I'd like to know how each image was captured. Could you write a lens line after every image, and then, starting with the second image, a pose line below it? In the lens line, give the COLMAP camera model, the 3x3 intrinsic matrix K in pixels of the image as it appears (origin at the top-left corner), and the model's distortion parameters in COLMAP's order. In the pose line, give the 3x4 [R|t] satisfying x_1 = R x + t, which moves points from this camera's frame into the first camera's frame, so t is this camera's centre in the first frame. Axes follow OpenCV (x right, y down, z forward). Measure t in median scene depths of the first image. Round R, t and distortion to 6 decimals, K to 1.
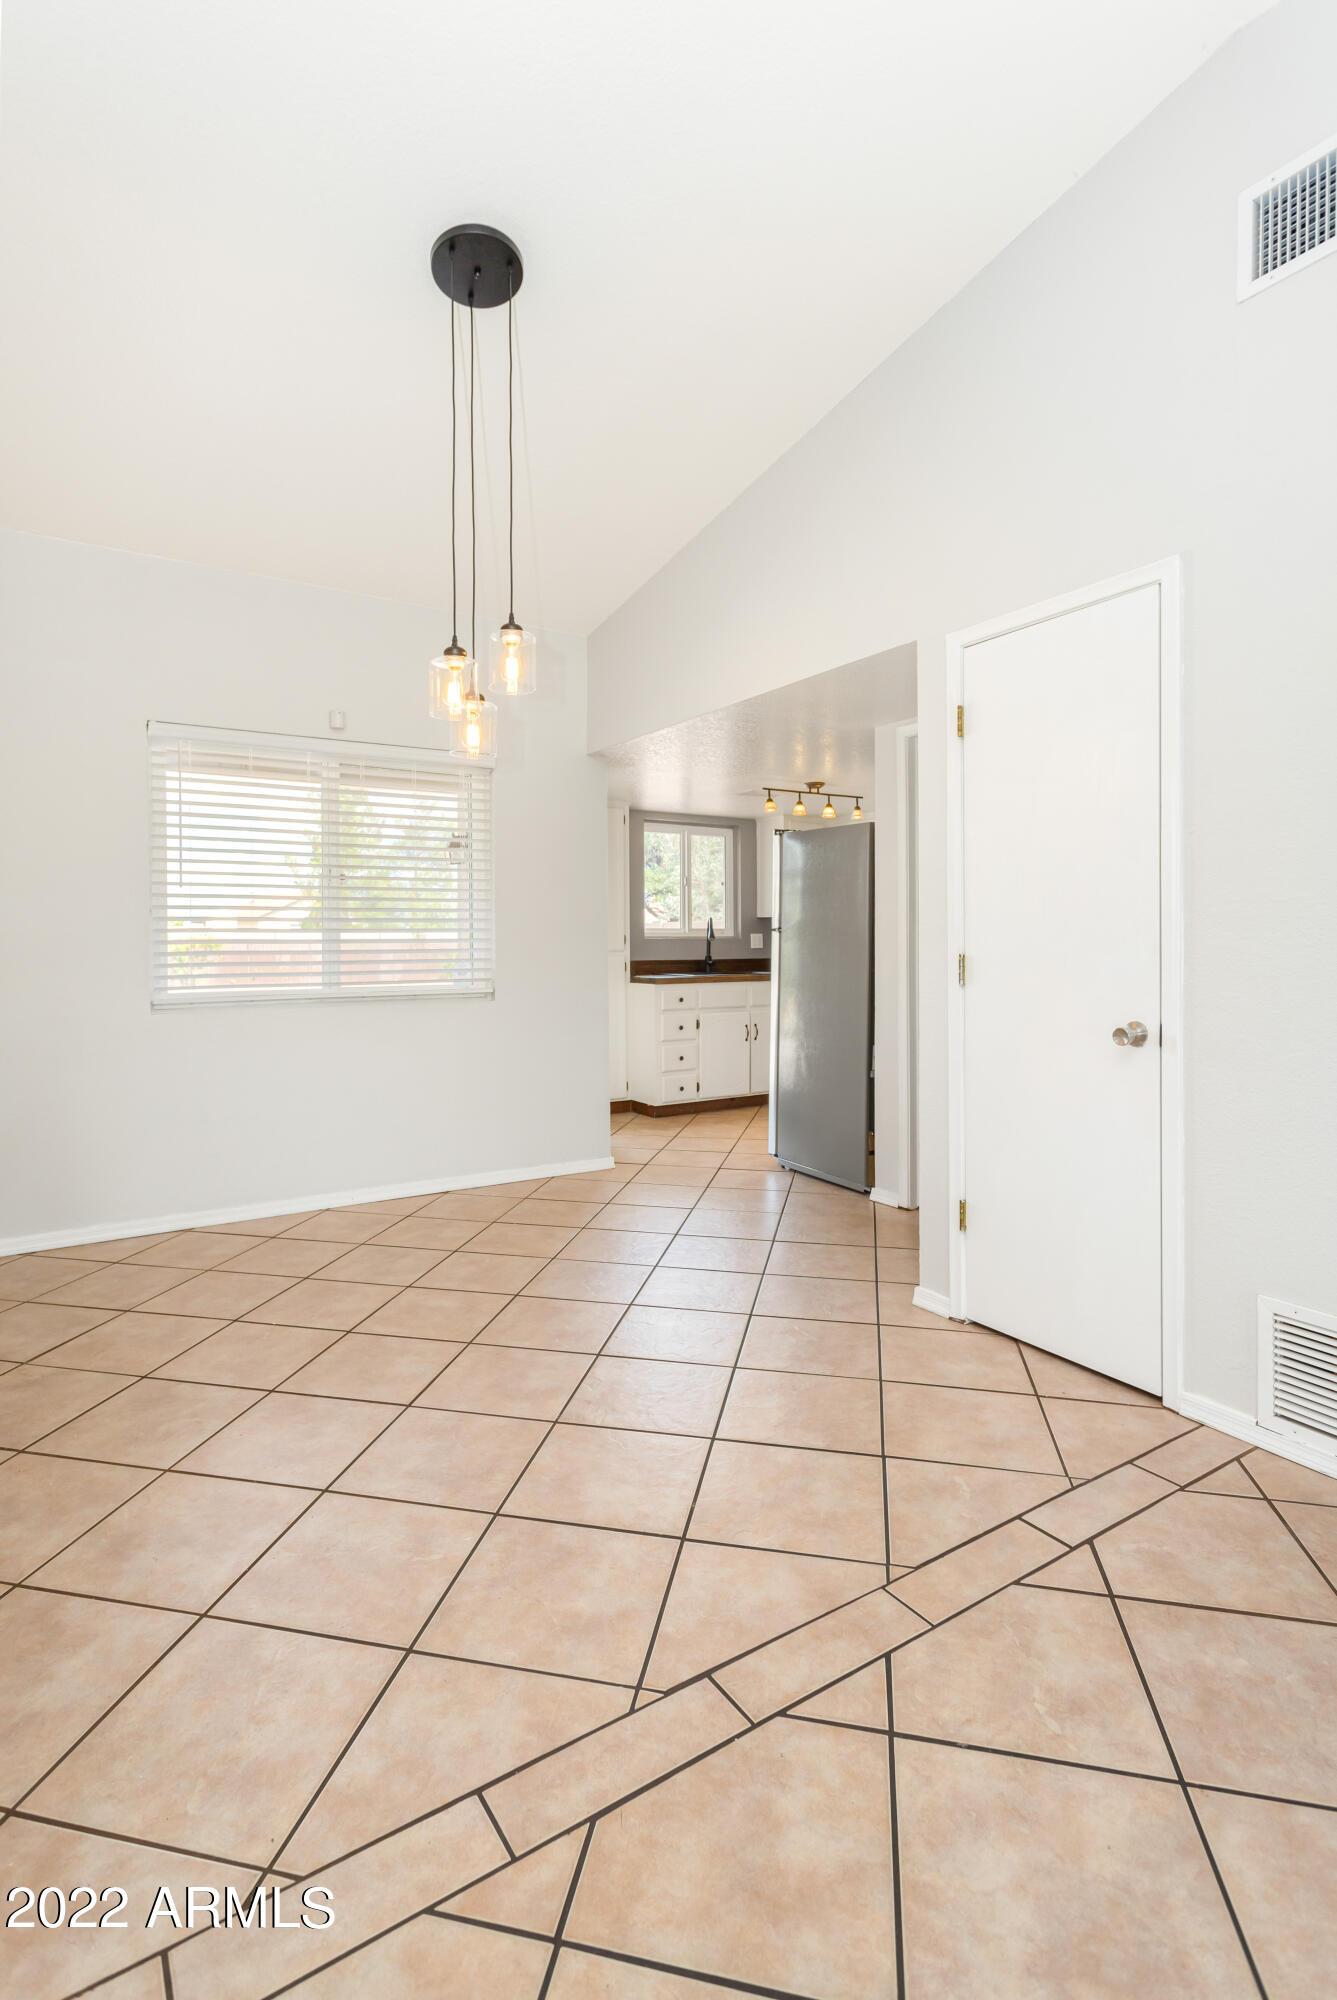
lens RADIAL K [[971.1, 0, 649.4], [0, 971.1, 966.8], [0, 0, 1]] dist [0.000374, 0.001224]
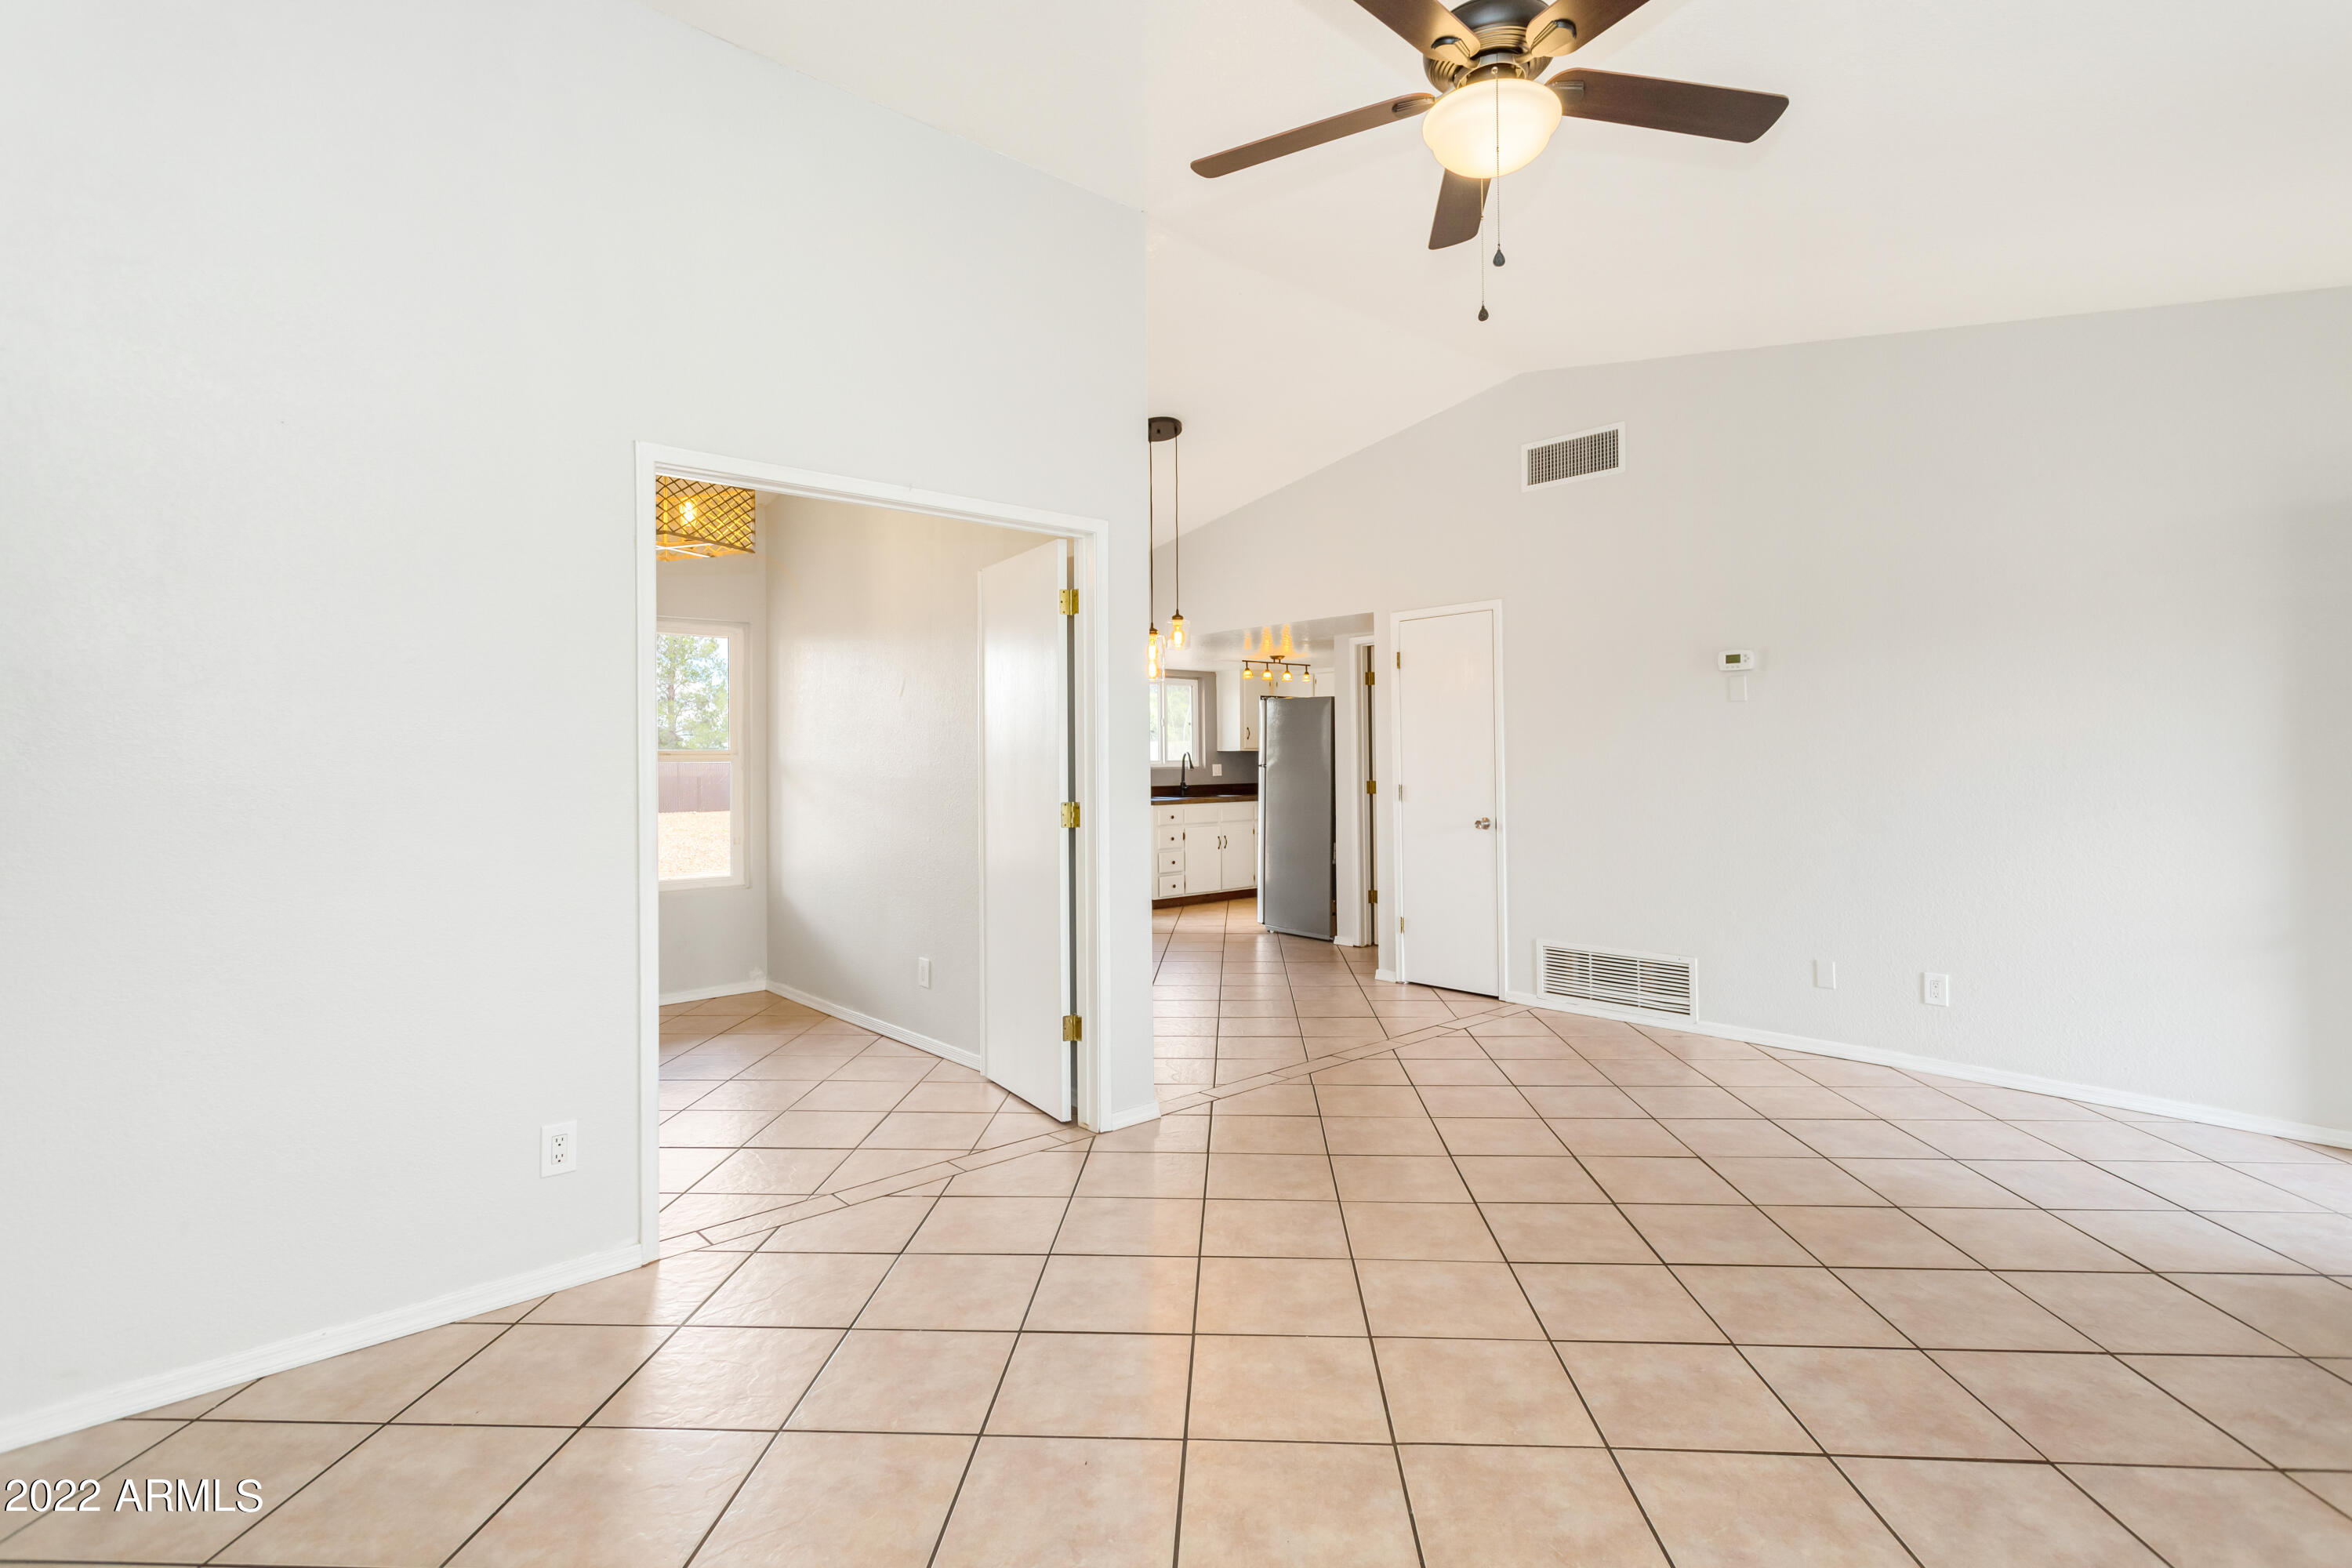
lens RADIAL K [[1128.3, 0, 1168.4], [0, 1128.3, 765.1], [0, 0, 1]] dist [-0.006207, 0.001639]
pose [[0.987999, -0.002851, 0.154435, -0.280508], [0.006281, 0.999744, -0.021724, -0.003853], [-0.154334, 0.022434, 0.987764, -0.663336]]
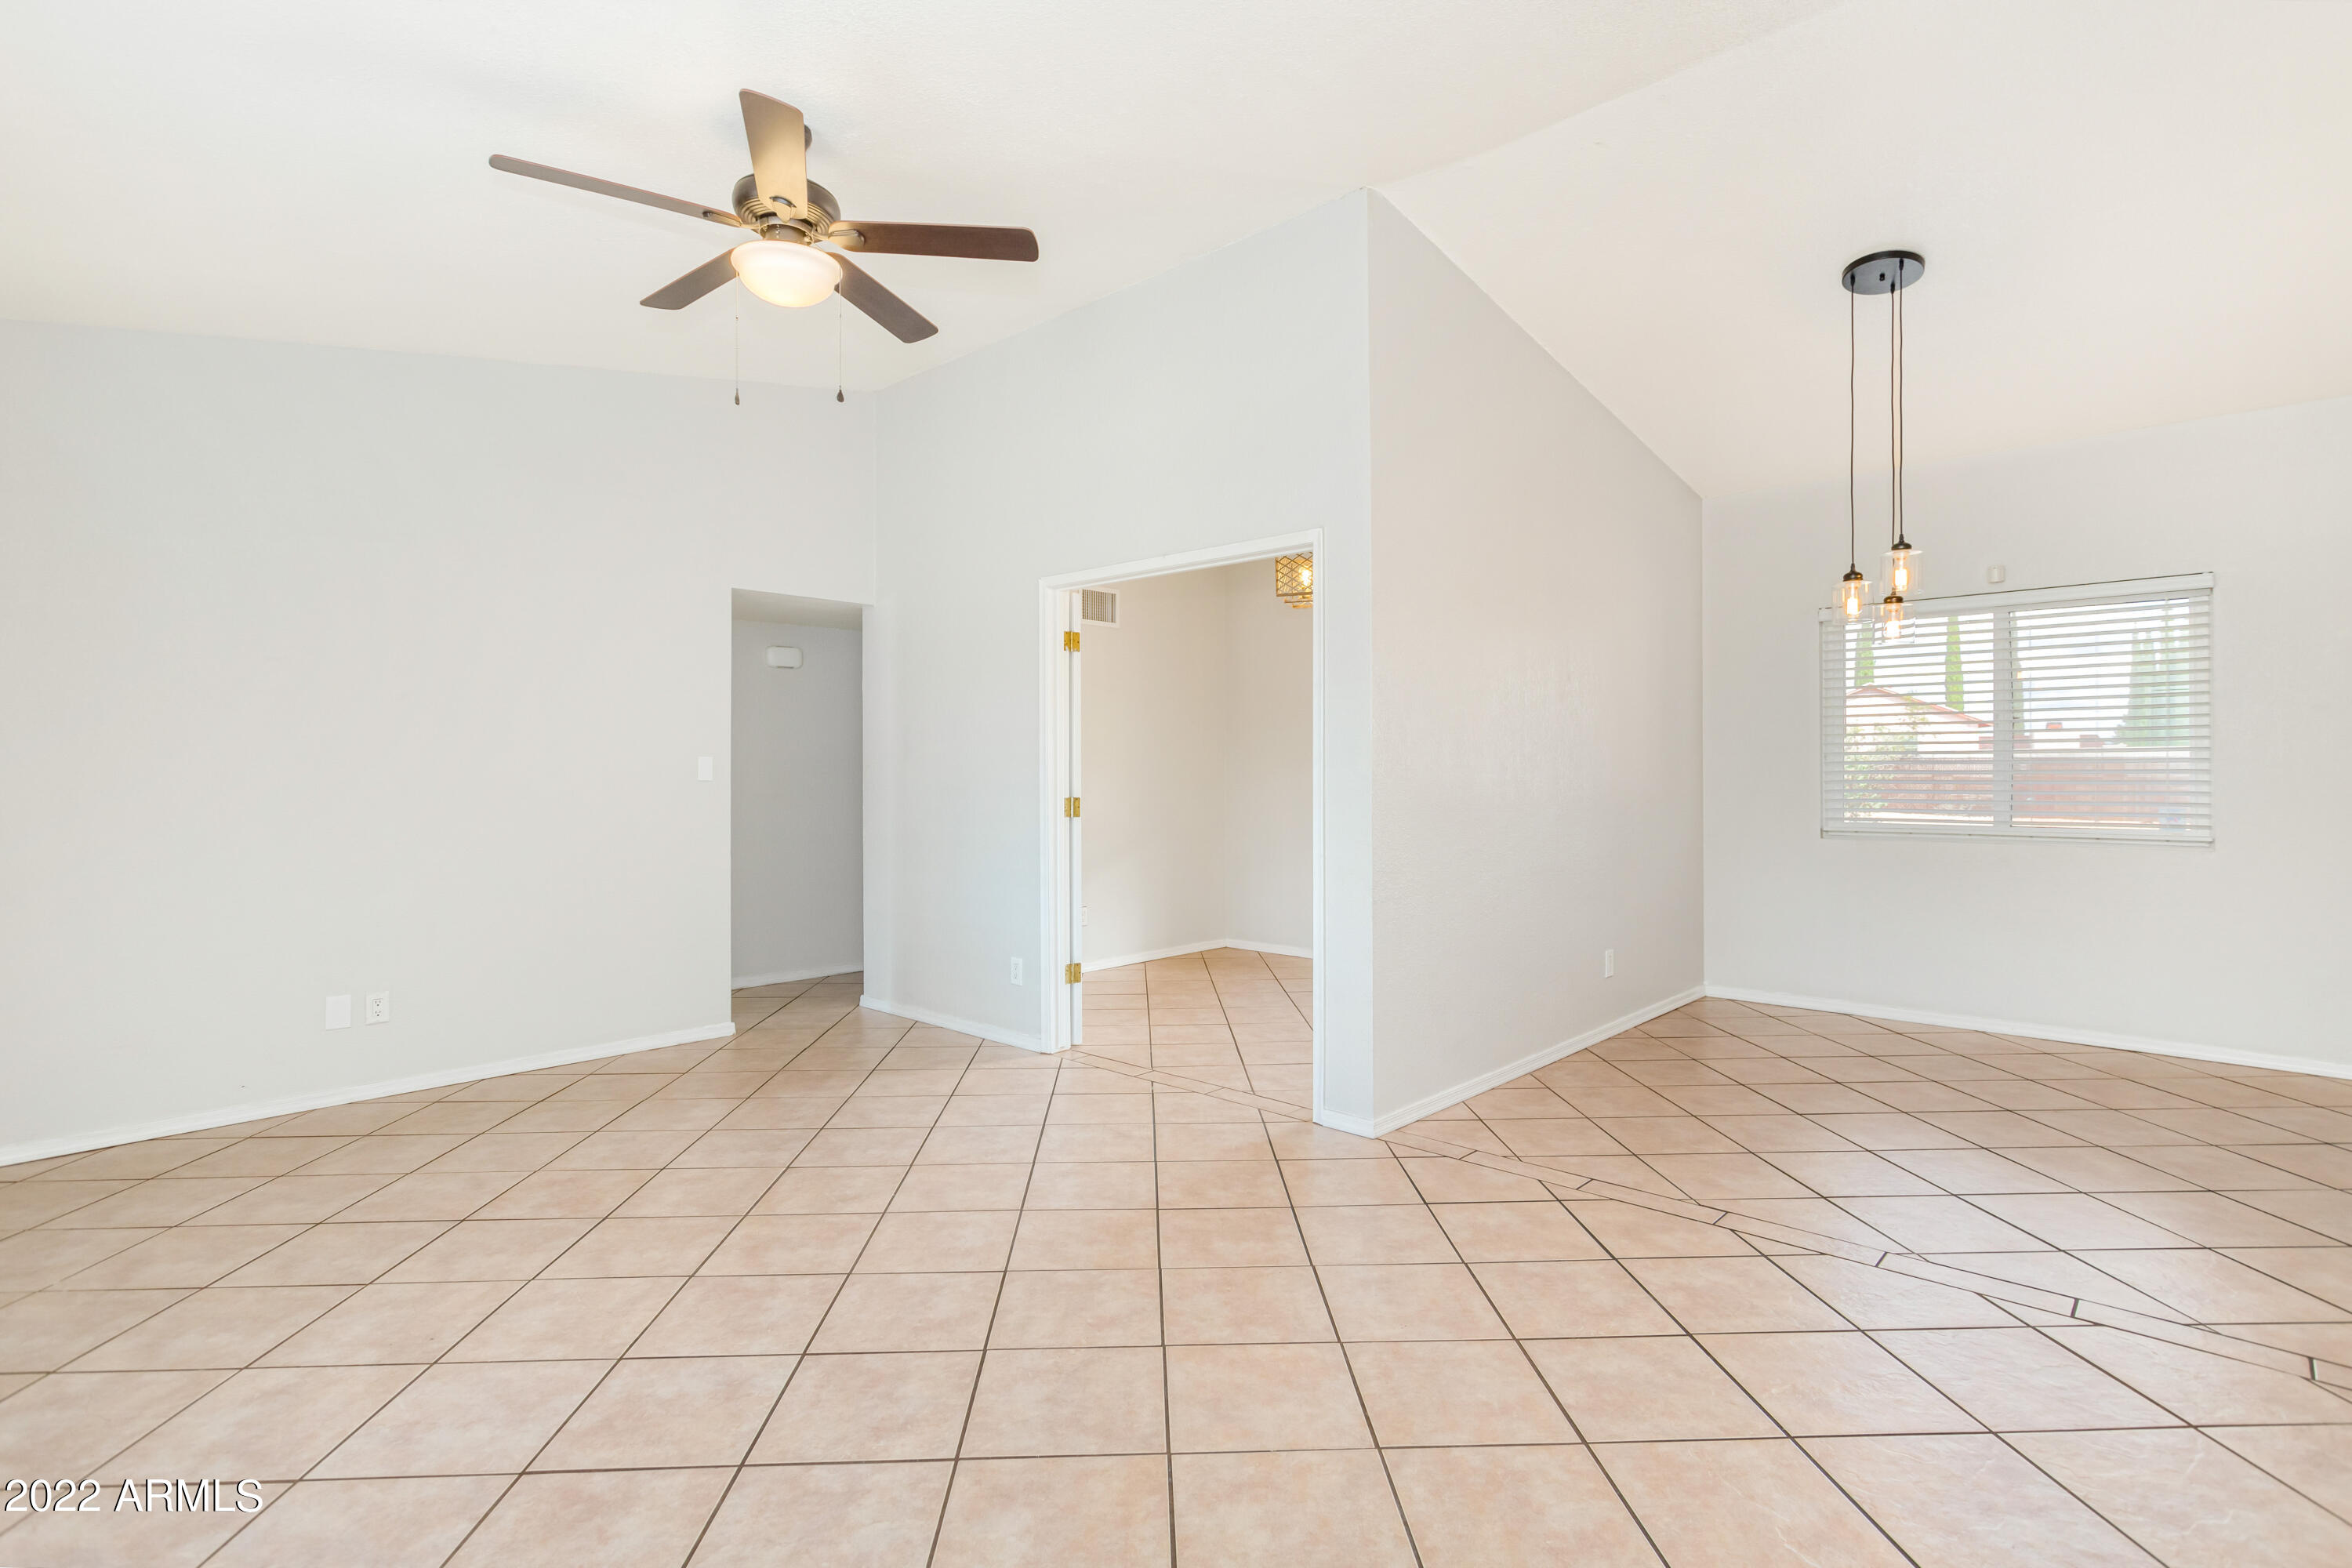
lens RADIAL K [[1141.8, 0, 1178.7], [0, 1141.8, 751.7], [0, 0, 1]] dist [0.010710, 0.000030]
pose [[0.263131, -0.009795, -0.964710, 0.594145], [-0.021065, 0.999652, -0.015895, -0.018574], [0.964530, 0.024504, 0.262833, -0.175285]]
